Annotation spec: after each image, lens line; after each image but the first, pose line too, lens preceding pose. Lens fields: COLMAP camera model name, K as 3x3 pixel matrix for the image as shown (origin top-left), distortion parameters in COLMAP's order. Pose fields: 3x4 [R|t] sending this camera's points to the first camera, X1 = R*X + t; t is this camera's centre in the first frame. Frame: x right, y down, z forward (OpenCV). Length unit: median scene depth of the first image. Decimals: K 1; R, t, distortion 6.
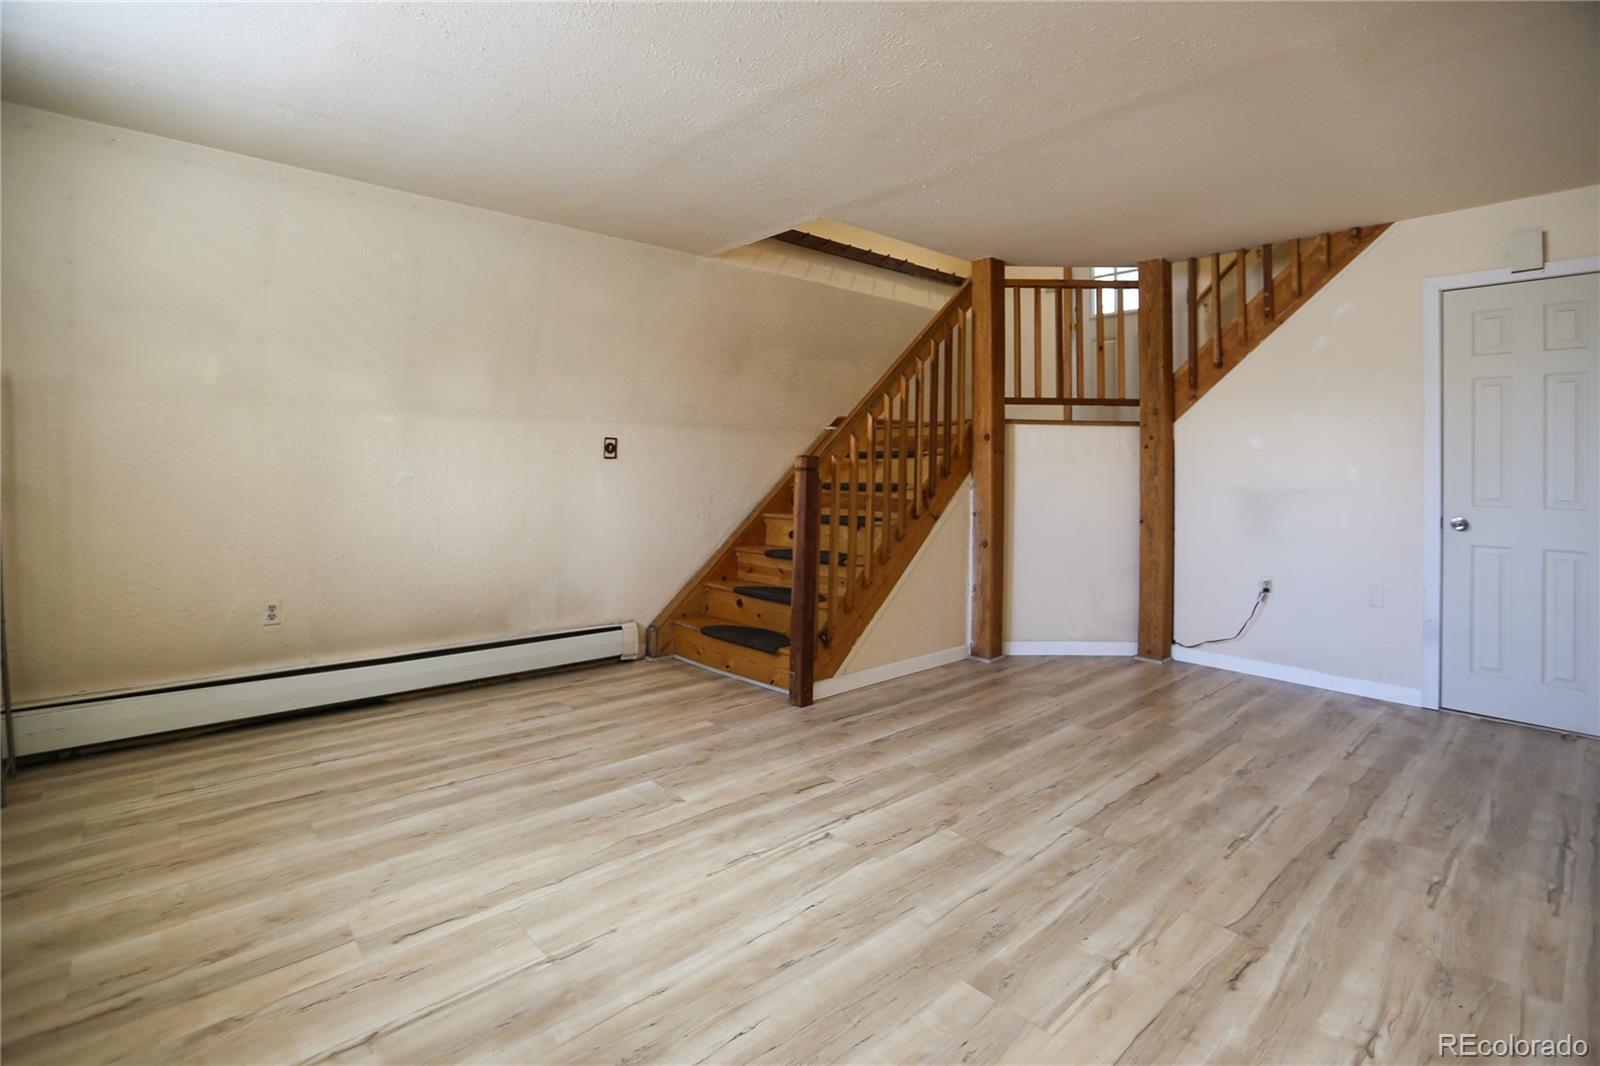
lens RADIAL K [[764.9, 0, 753.0], [0, 764.9, 433.9], [0, 0, 1]] dist [-0.040282, 0.003313]
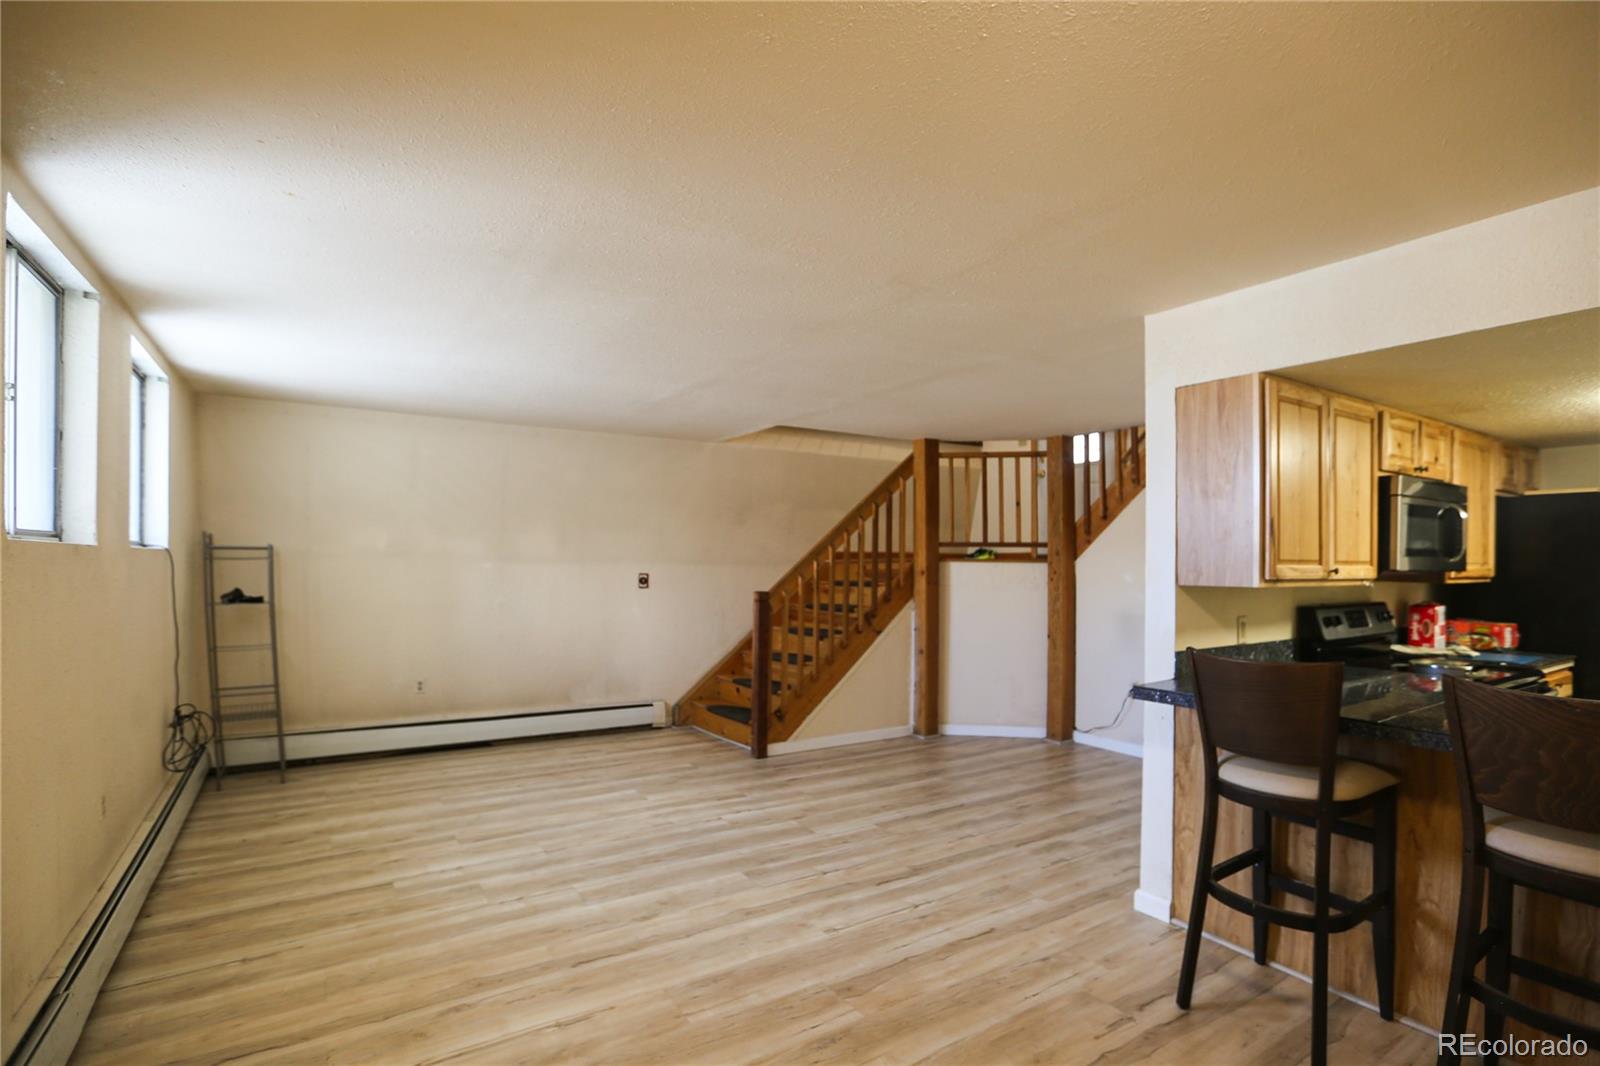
lens RADIAL K [[743.7, 0, 784.0], [0, 743.7, 563.0], [0, 0, 1]] dist [-0.039825, 0.010533]
pose [[0.993270, 0.004238, -0.115746, 0.305275], [-0.000028, 0.999339, 0.036346, -0.081977], [0.115824, -0.036098, 0.992614, -0.452722]]
